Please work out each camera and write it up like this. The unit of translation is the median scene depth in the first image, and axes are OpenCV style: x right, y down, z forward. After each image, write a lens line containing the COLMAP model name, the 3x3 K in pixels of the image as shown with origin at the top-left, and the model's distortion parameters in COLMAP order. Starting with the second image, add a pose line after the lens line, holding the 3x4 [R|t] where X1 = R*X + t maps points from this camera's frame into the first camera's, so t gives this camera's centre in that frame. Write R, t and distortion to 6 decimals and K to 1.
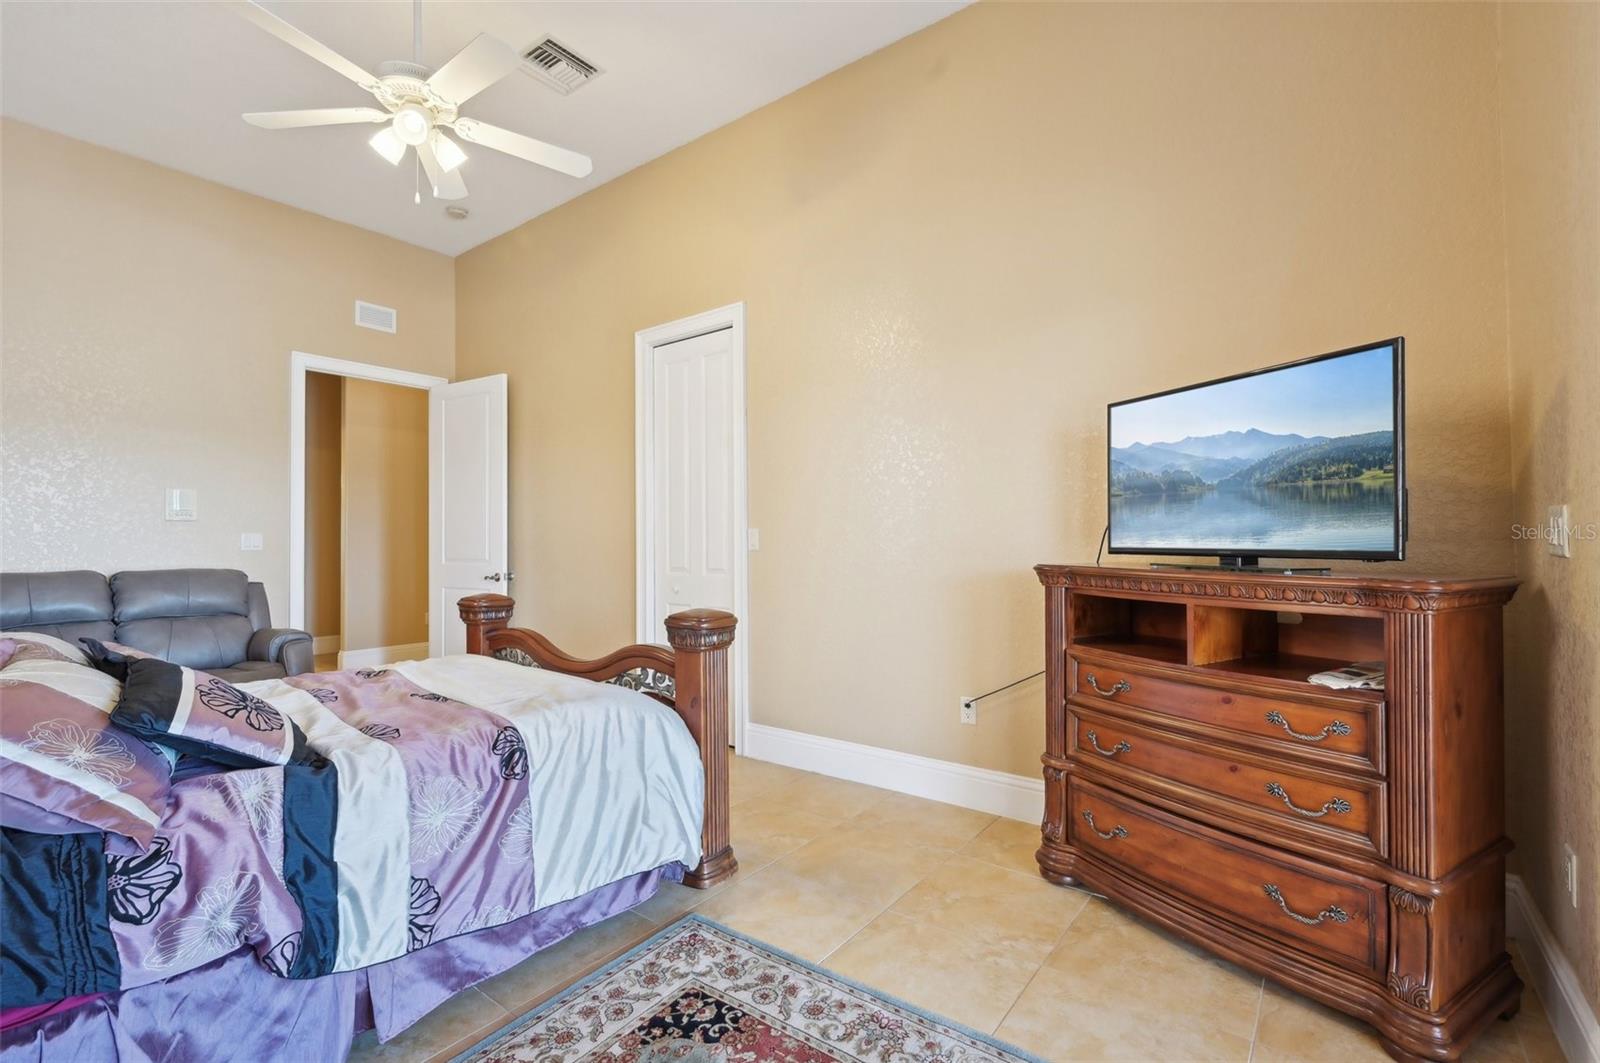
lens RADIAL K [[720.4, 0, 800.7], [0, 720.4, 526.2], [0, 0, 1]] dist [-0.000373, 0.000161]
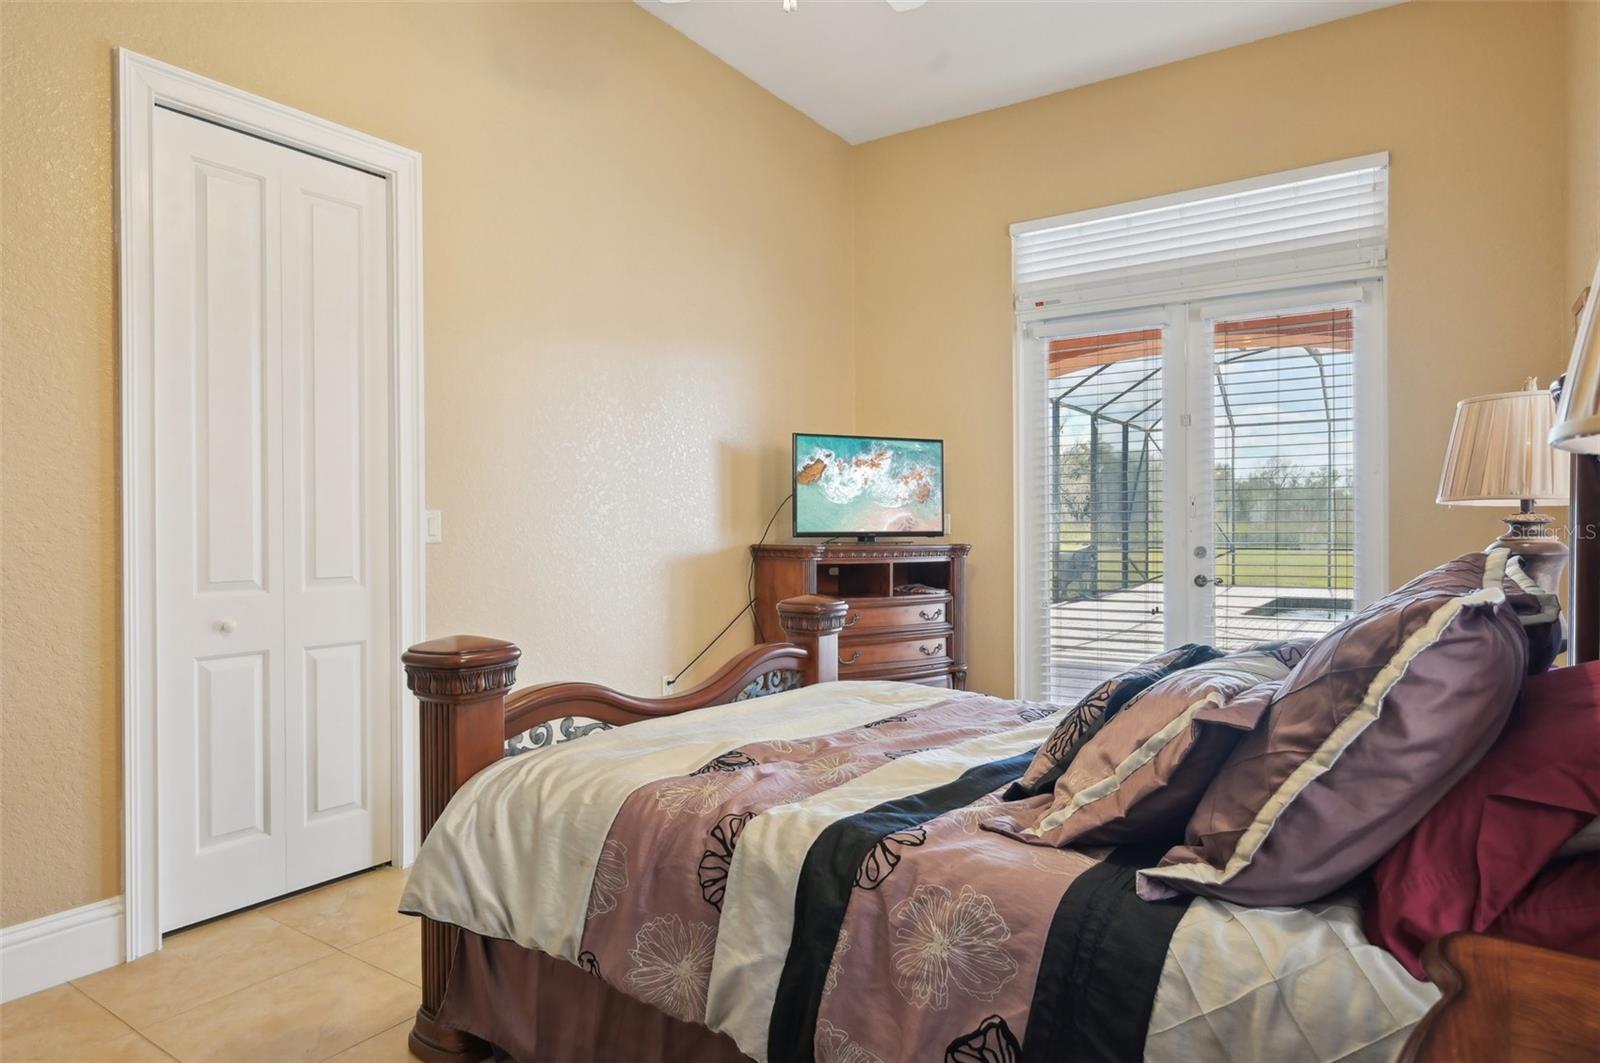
lens RADIAL K [[914.0, 0, 800.0], [0, 914.0, 531.5], [0, 0, 1]] dist [0.000024, -0.000121]
pose [[-0.051742, 0.011511, 0.998594, -1.086344], [-0.006182, 0.999911, -0.011847, 0.037727], [-0.998641, -0.006786, -0.051666, 0.840694]]
